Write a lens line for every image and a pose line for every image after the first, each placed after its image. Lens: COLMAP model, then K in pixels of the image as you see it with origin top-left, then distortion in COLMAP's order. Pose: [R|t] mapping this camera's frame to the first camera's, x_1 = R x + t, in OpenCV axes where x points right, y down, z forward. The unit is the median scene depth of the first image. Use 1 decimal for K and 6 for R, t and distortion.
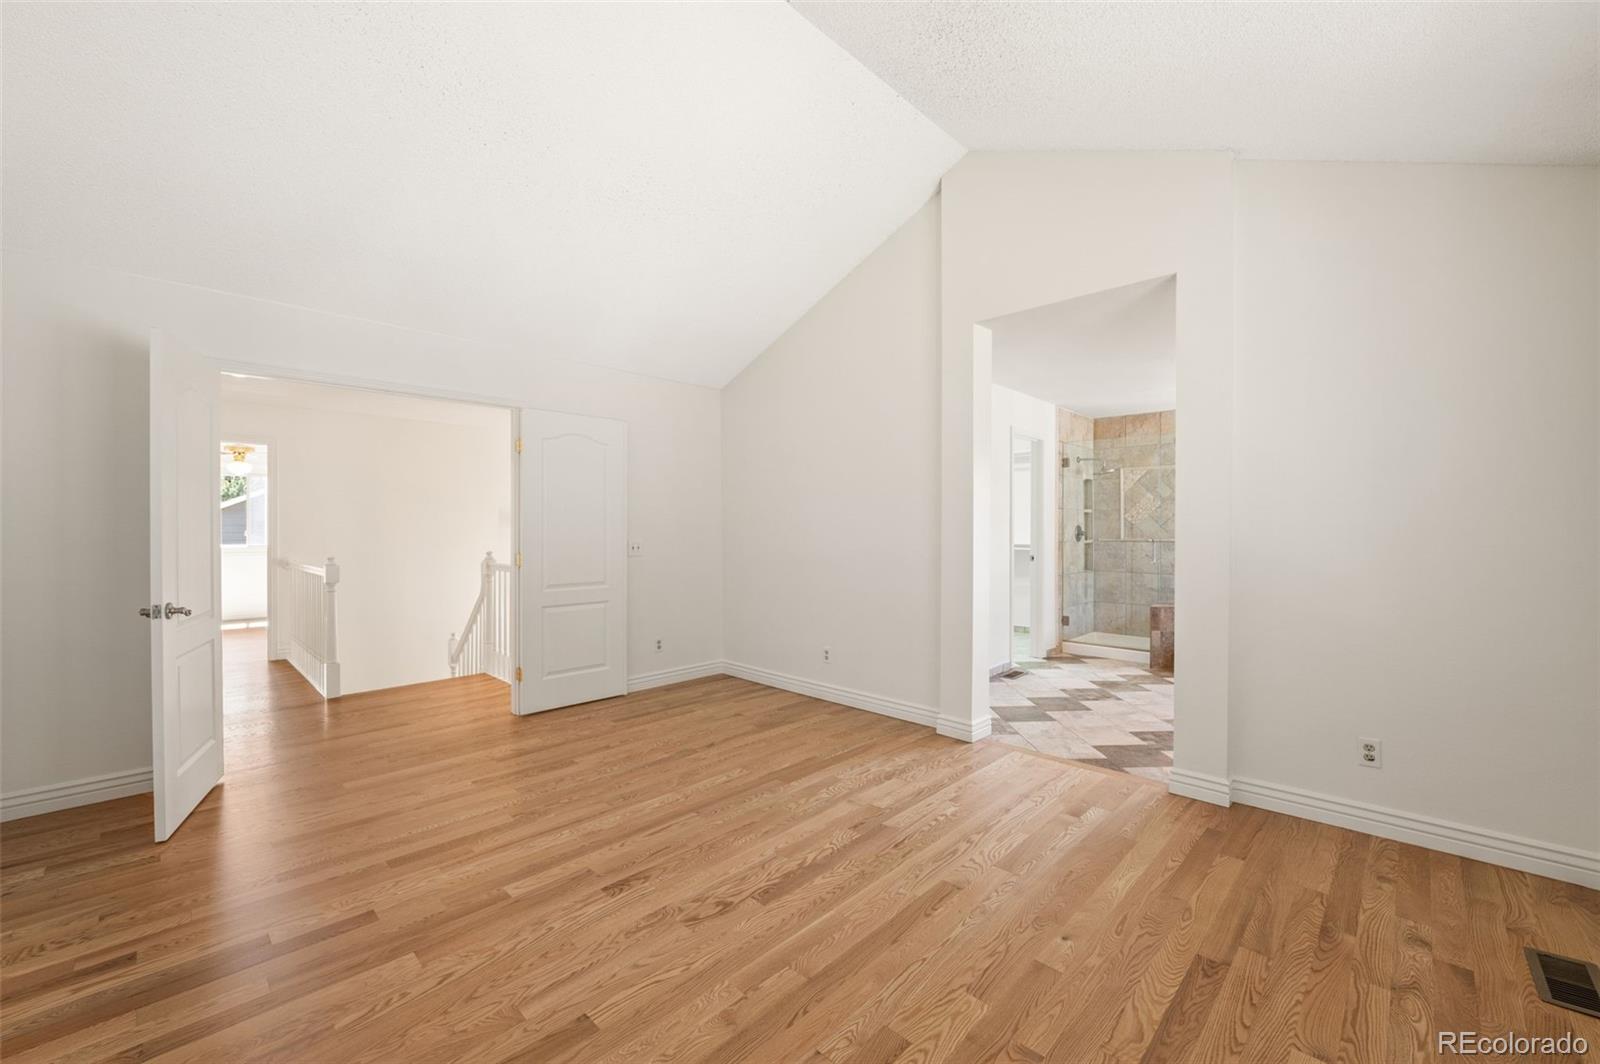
lens RADIAL K [[630.3, 0, 795.8], [0, 630.3, 537.4], [0, 0, 1]] dist [-0.010432, -0.000485]
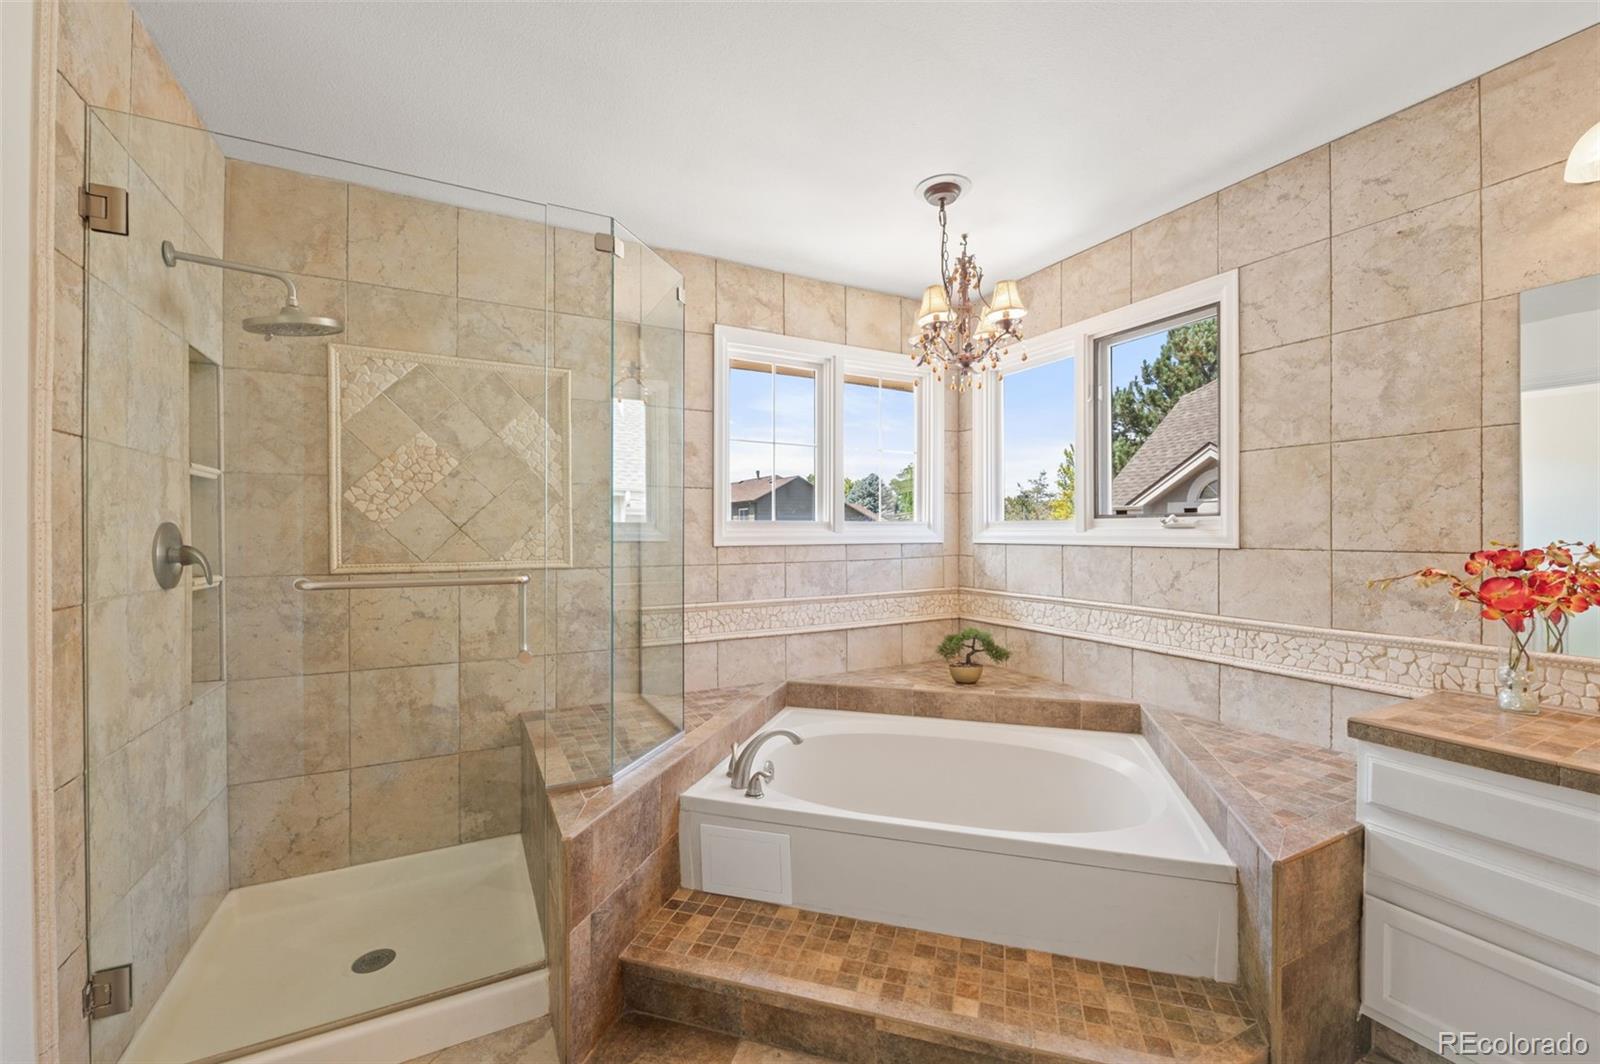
lens RADIAL K [[634.9, 0, 800.0], [0, 634.9, 532.0], [0, 0, 1]] dist [-0.014021, -0.000352]
pose [[0.306702, 0.000002, 0.951805, 0.292657], [0.010418, 0.999940, -0.003359, -0.012156], [-0.951748, 0.010946, 0.306684, 0.690158]]
